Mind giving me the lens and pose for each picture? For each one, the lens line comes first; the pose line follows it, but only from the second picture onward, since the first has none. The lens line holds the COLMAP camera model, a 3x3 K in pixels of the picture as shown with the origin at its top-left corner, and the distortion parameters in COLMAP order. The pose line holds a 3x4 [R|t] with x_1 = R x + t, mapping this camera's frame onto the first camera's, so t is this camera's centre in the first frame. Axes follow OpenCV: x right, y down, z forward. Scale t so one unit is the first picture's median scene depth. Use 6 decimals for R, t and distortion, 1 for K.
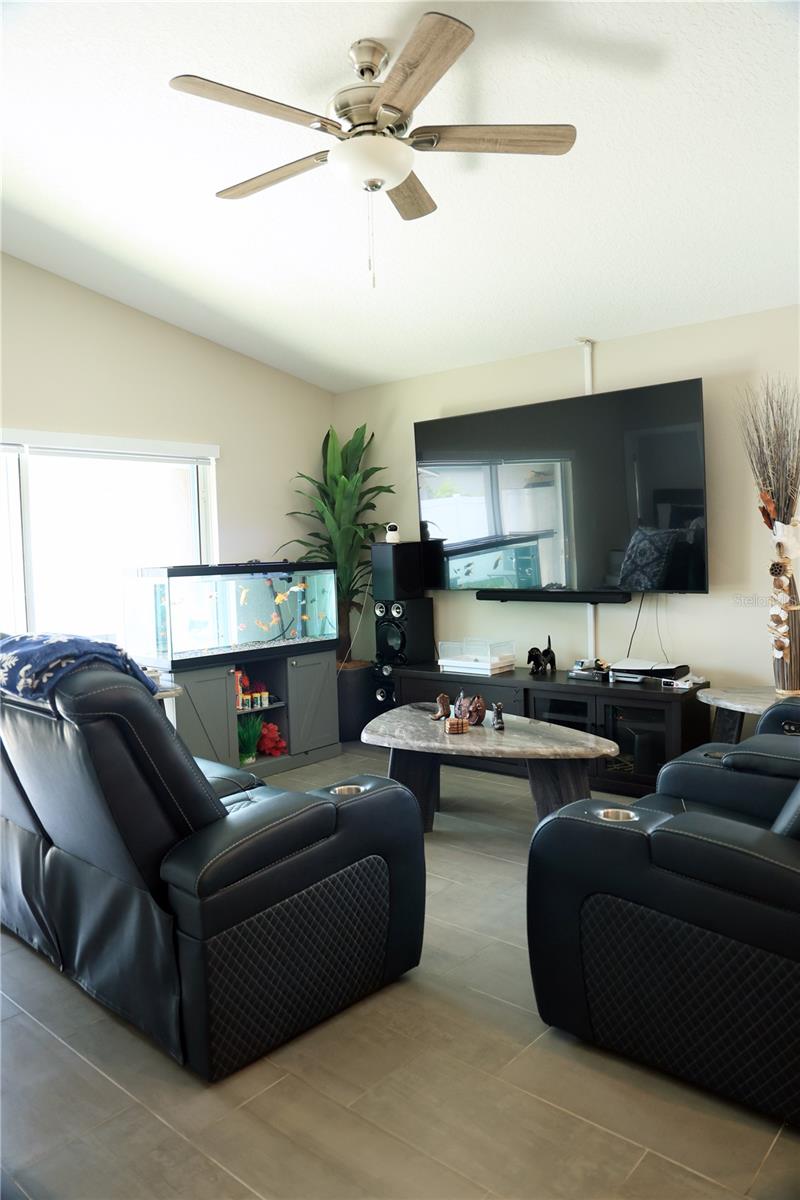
lens RADIAL K [[824.3, 0, 401.1], [0, 824.3, 601.0], [0, 0, 1]] dist [-0.070379, 0.038259]
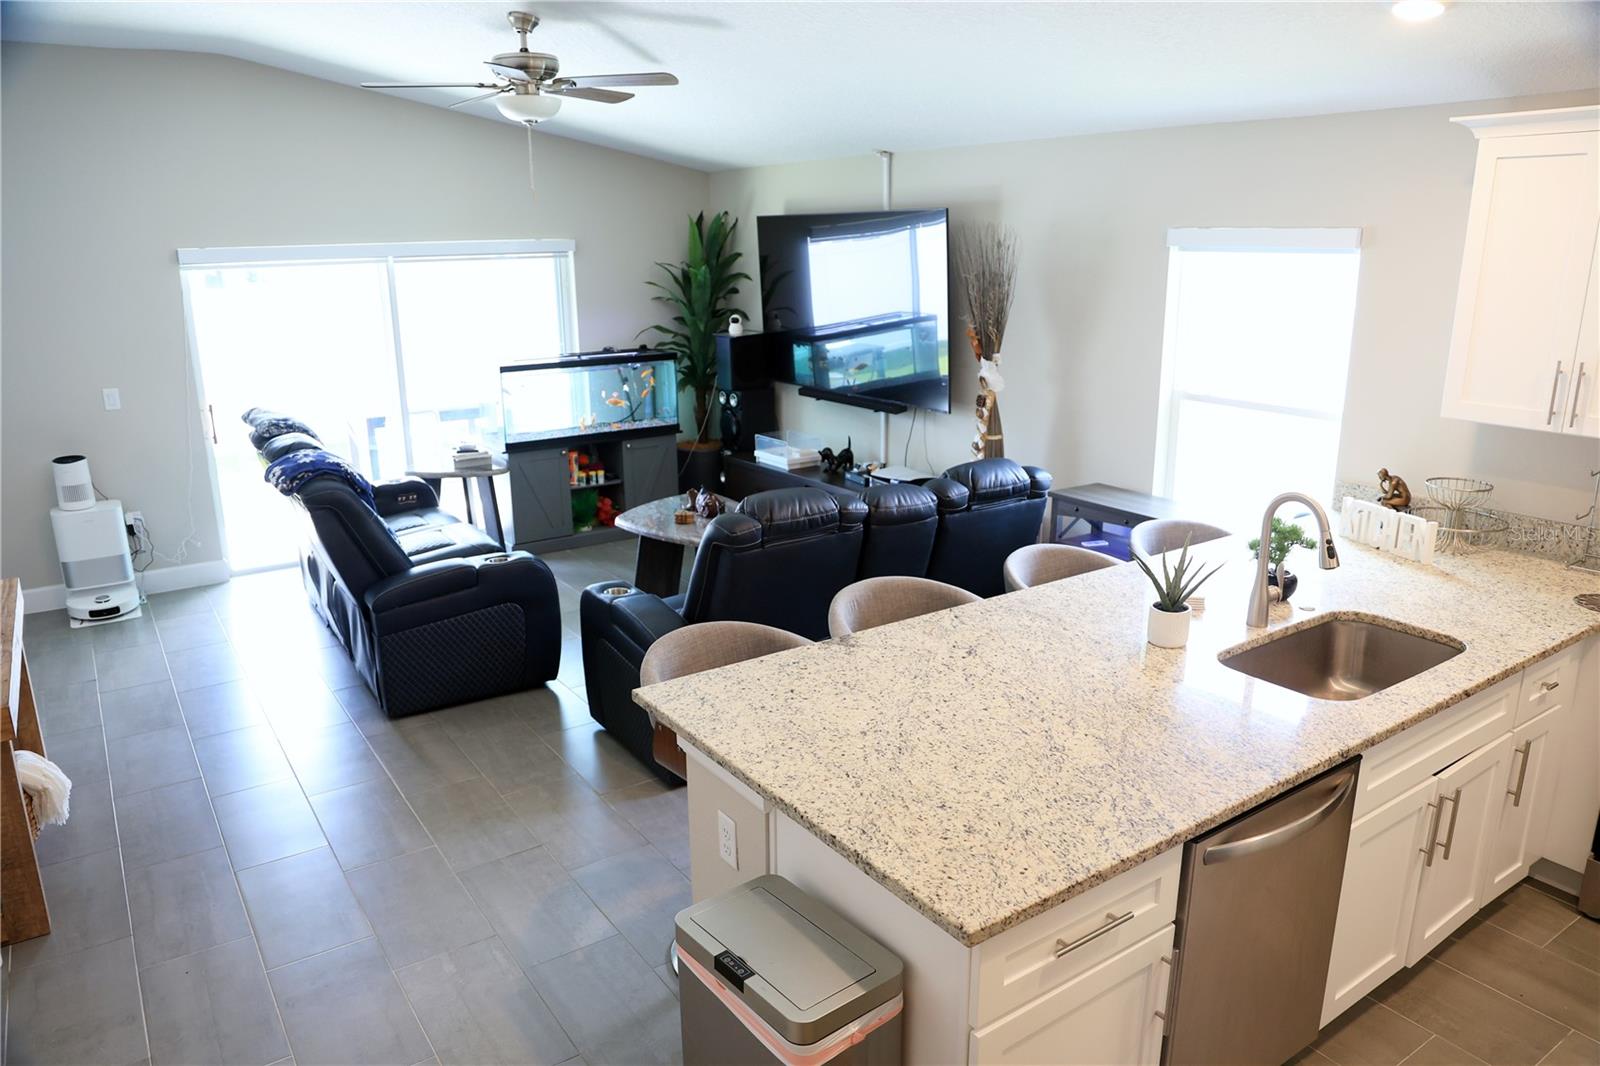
lens RADIAL K [[1099.0, 0, 799.2], [0, 1099.0, 532.1], [0, 0, 1]] dist [-0.070379, 0.038259]
pose [[0.965874, 0.084274, -0.244920, 0.479425], [-0.032786, 0.977762, 0.207139, -0.129614], [0.256929, -0.192040, 0.947158, -0.382989]]
